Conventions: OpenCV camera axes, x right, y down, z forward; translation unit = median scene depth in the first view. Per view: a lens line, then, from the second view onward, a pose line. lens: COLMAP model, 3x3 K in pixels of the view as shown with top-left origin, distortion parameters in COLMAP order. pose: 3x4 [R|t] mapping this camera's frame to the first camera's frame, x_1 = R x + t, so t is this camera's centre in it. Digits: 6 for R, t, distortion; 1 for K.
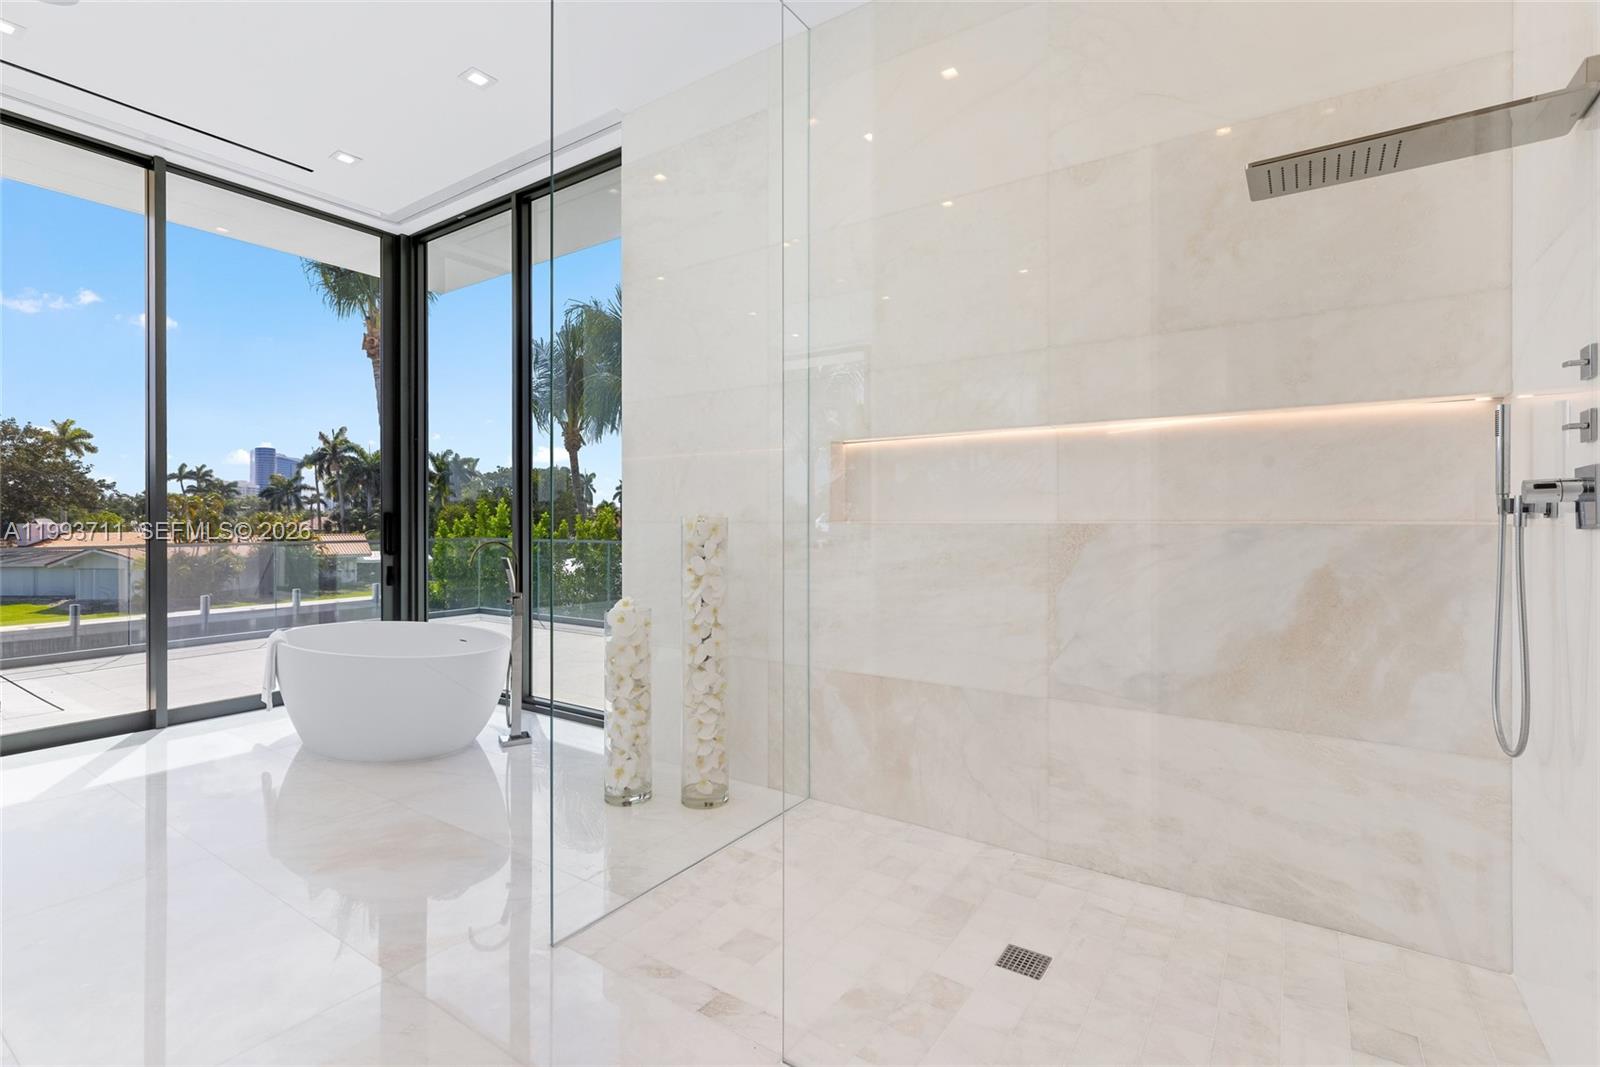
lens RADIAL K [[729.2, 0, 805.3], [0, 729.2, 536.4], [0, 0, 1]] dist [0.005896, -0.000703]
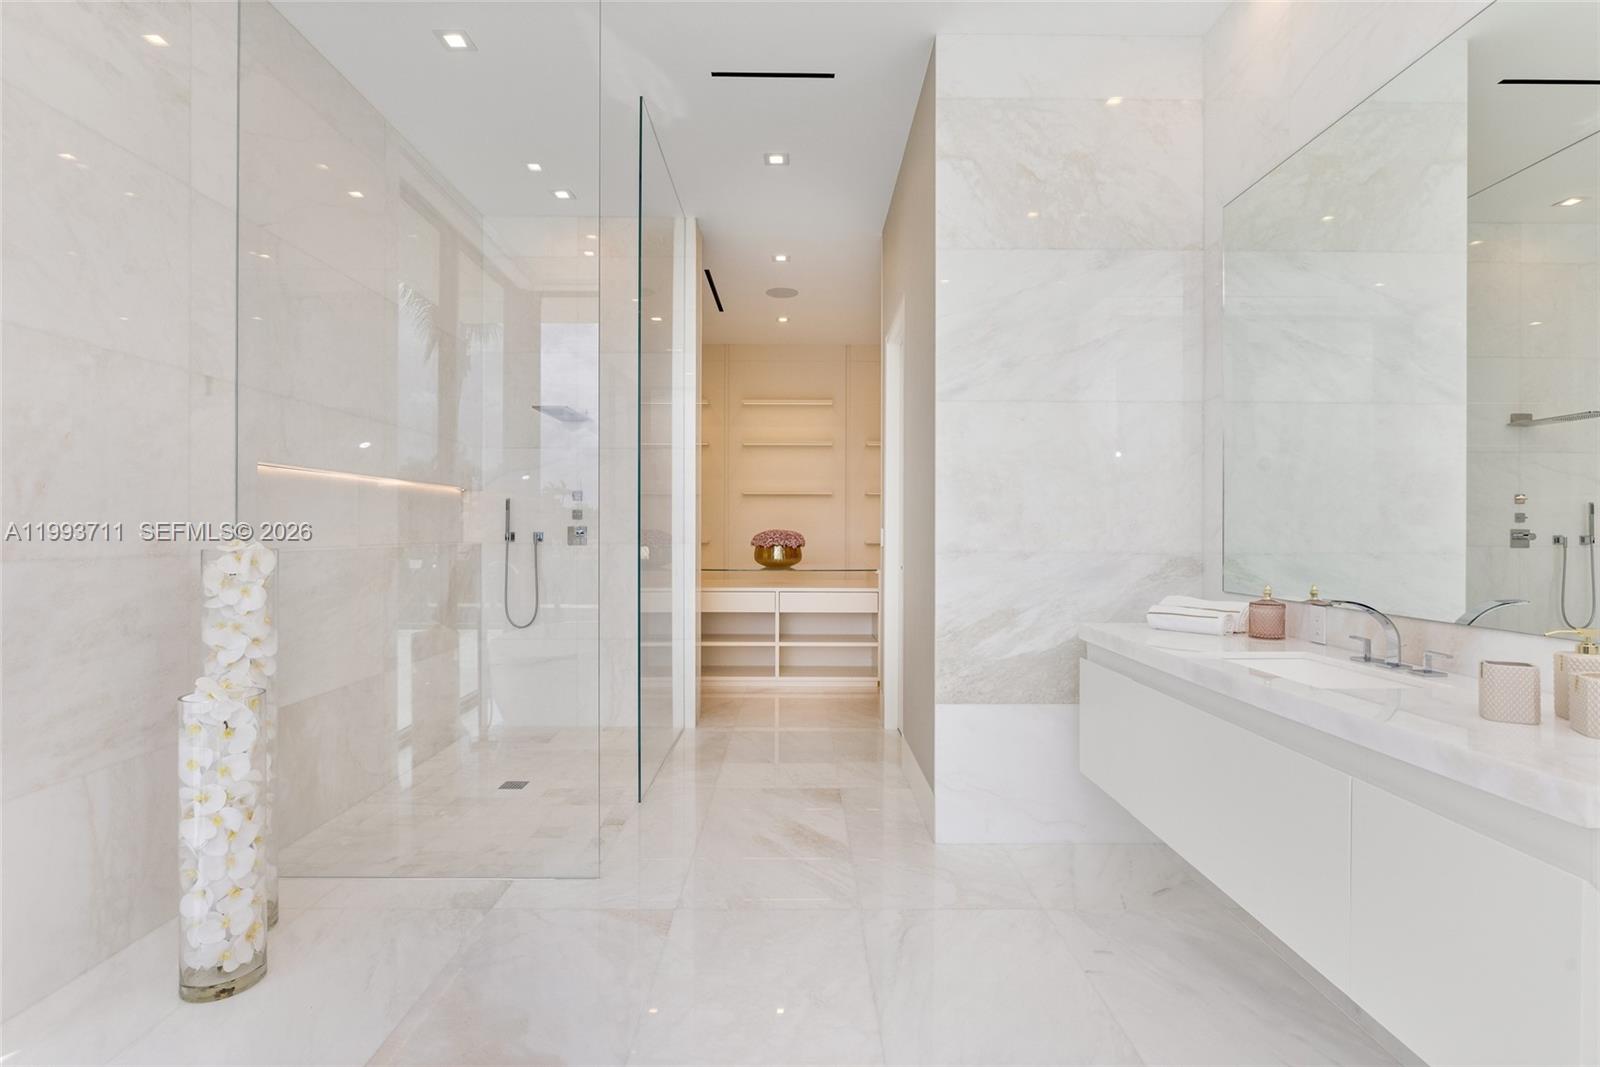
lens RADIAL K [[800.3, 0, 798.9], [0, 800.3, 530.1], [0, 0, 1]] dist [-0.005724, 0.001948]
pose [[-0.556541, -0.003943, 0.830810, -1.703496], [0.019820, 0.999641, 0.018022, -0.076497], [-0.830583, 0.026496, -0.556264, 1.458665]]
